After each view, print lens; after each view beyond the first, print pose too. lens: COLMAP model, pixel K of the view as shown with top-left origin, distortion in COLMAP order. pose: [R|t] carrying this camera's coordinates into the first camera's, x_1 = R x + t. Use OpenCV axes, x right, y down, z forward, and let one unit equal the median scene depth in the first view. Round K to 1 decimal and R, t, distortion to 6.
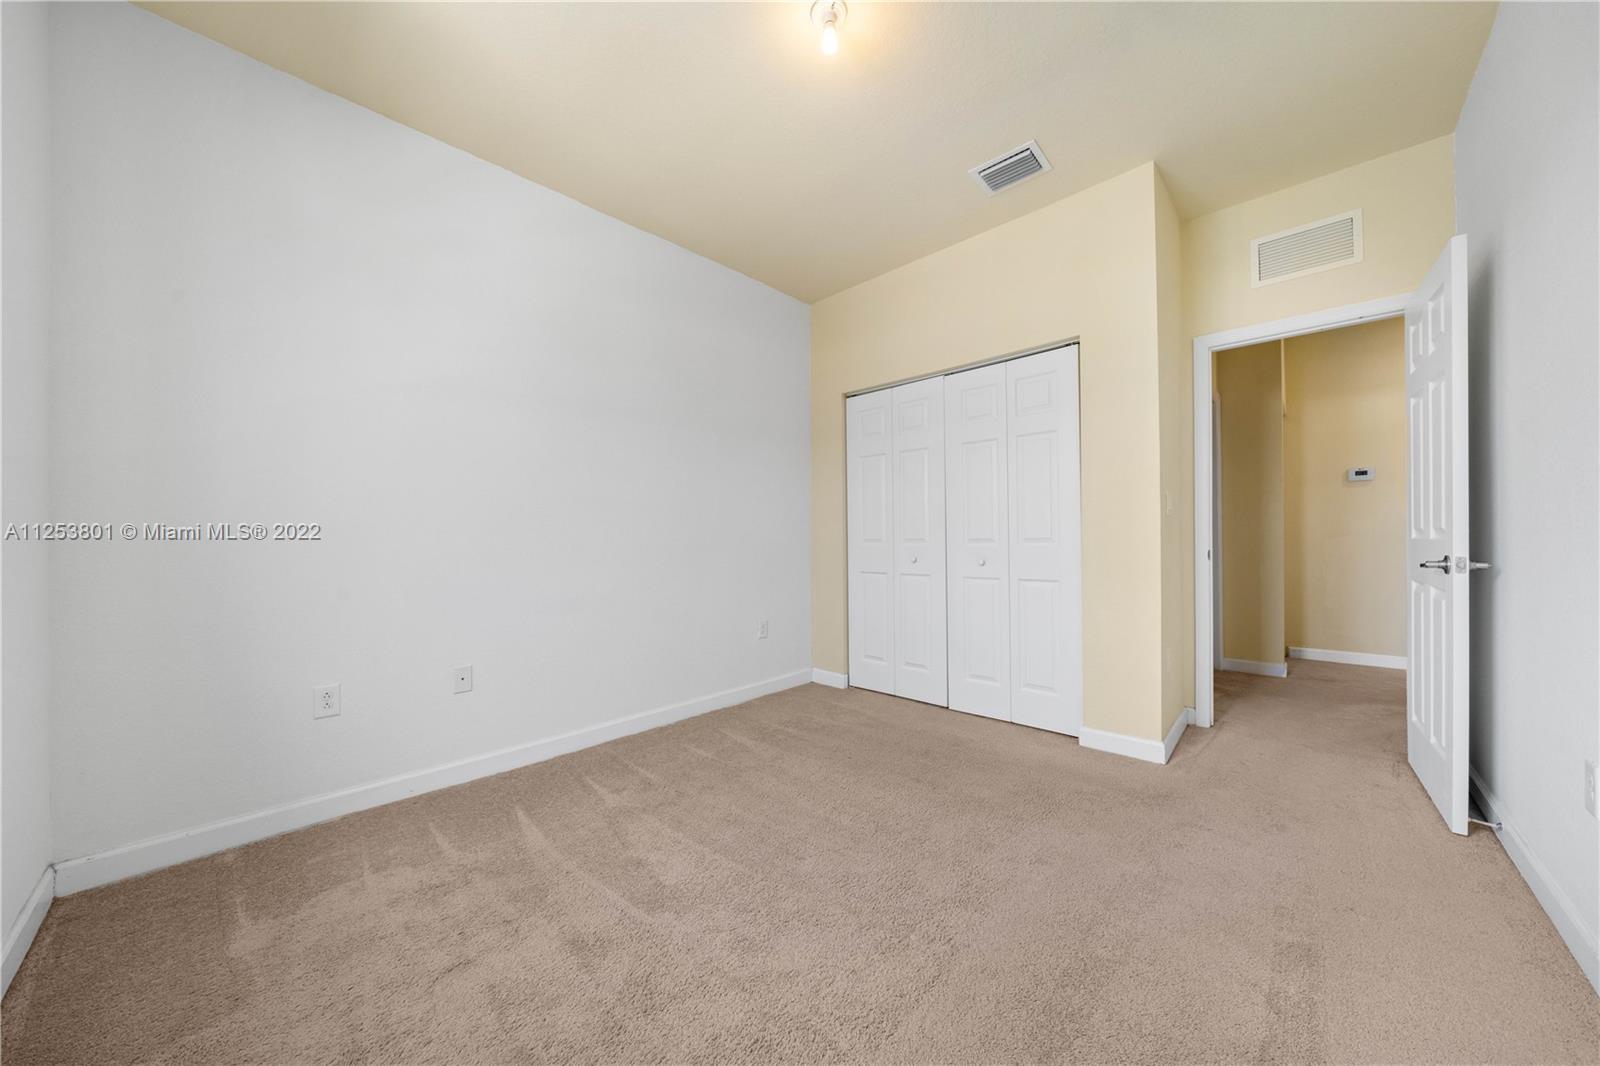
lens RADIAL K [[542.3, 0, 793.9], [0, 542.3, 542.8], [0, 0, 1]] dist [-0.000490, -0.000032]
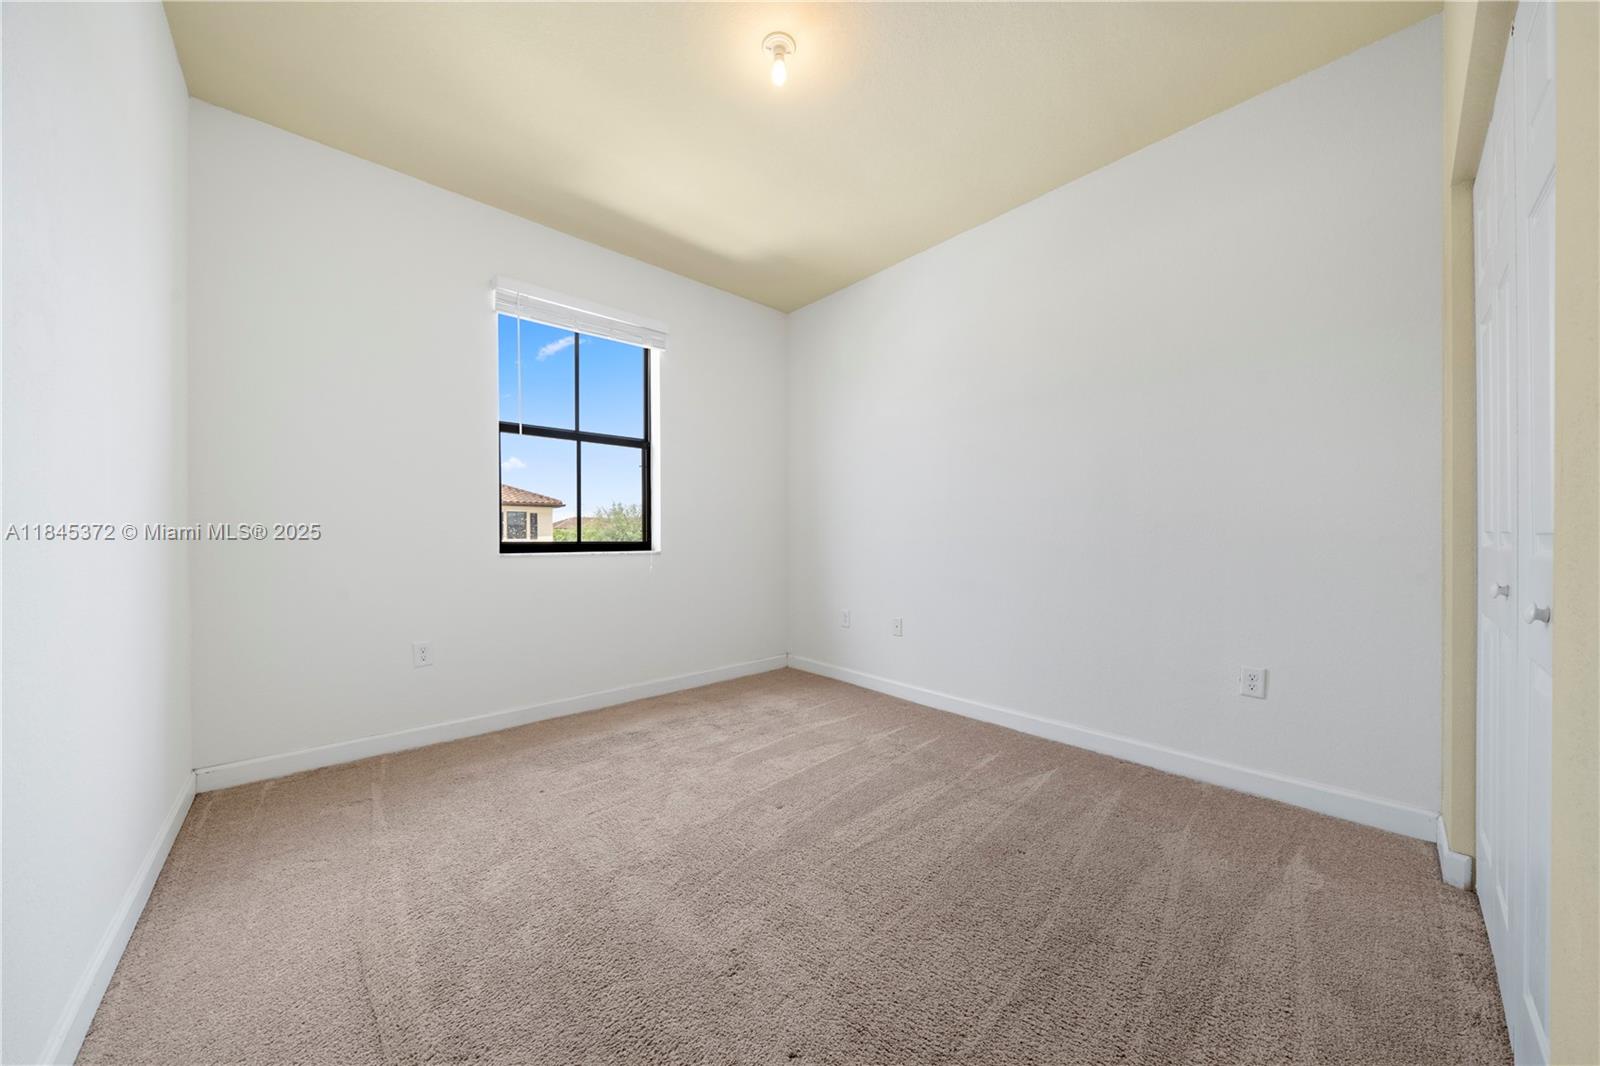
lens RADIAL K [[542.3, 0, 794.0], [0, 542.3, 536.7], [0, 0, 1]] dist [-0.000490, -0.000032]
pose [[-0.072855, 0.018644, -0.997168, 1.067755], [0.006754, 0.999812, 0.018200, -0.032463], [0.997320, -0.005409, -0.072967, 0.995556]]
